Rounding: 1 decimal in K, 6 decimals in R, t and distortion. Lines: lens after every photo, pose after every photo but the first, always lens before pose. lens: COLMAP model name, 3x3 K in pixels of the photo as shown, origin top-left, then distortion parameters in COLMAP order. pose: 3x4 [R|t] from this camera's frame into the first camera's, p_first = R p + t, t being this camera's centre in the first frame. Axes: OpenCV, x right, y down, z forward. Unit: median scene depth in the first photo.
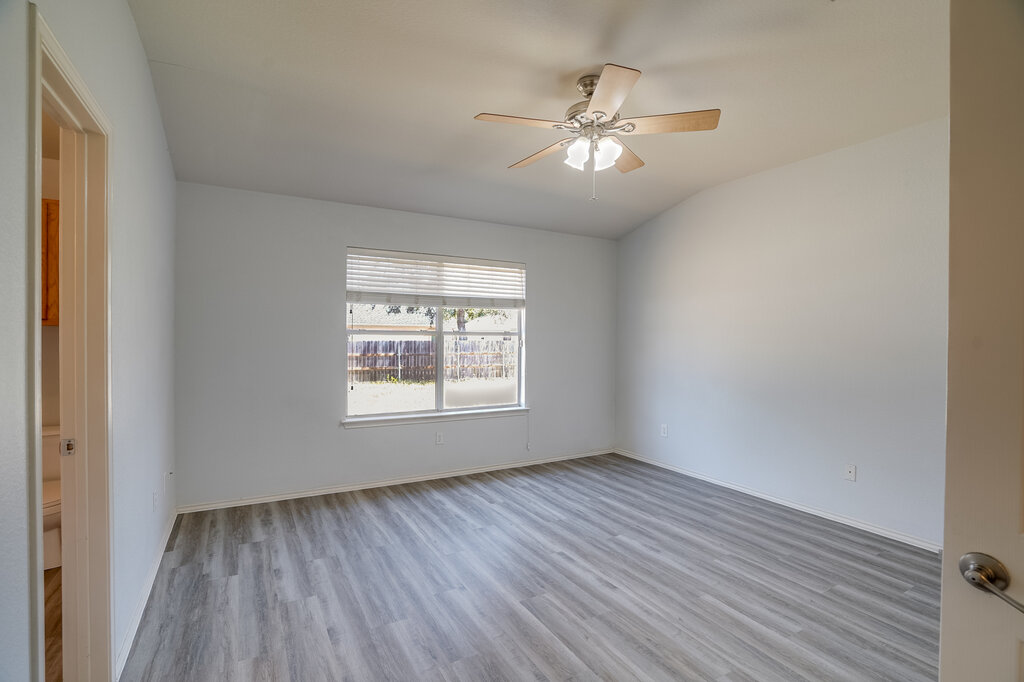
lens RADIAL K [[473.2, 0, 513.0], [0, 473.2, 336.2], [0, 0, 1]] dist [-0.022936, 0.000181]
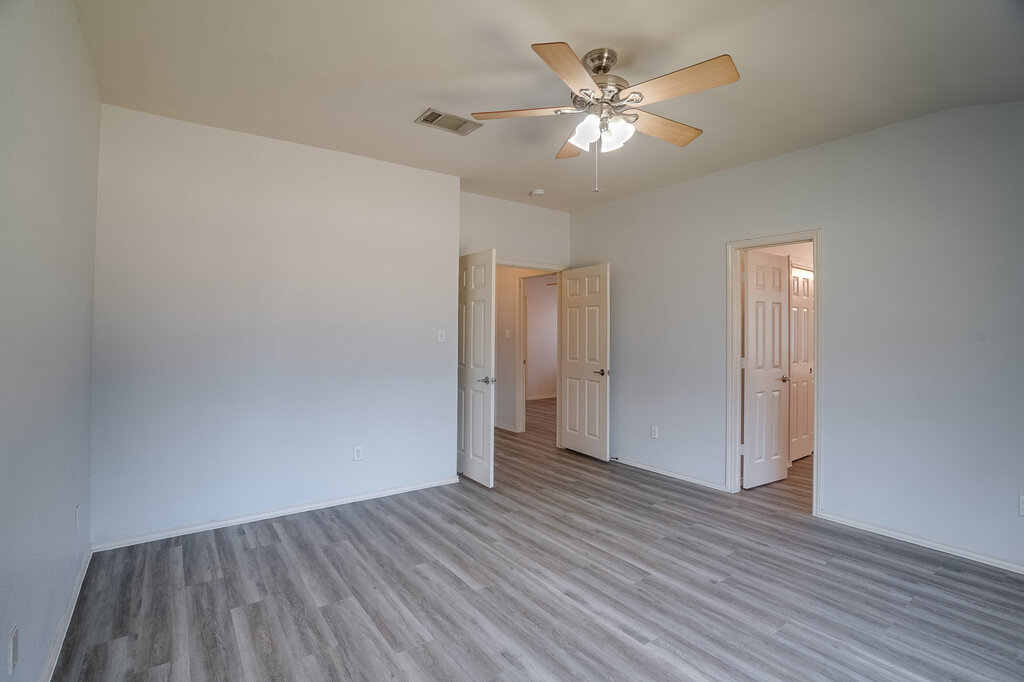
lens RADIAL K [[473.2, 0, 510.5], [0, 473.2, 336.8], [0, 0, 1]] dist [-0.022936, 0.000181]
pose [[-0.994339, -0.015435, -0.105124, 0.444386], [-0.016524, 0.999818, 0.009492, 0.004927], [0.104958, 0.011175, -0.994414, 1.953718]]
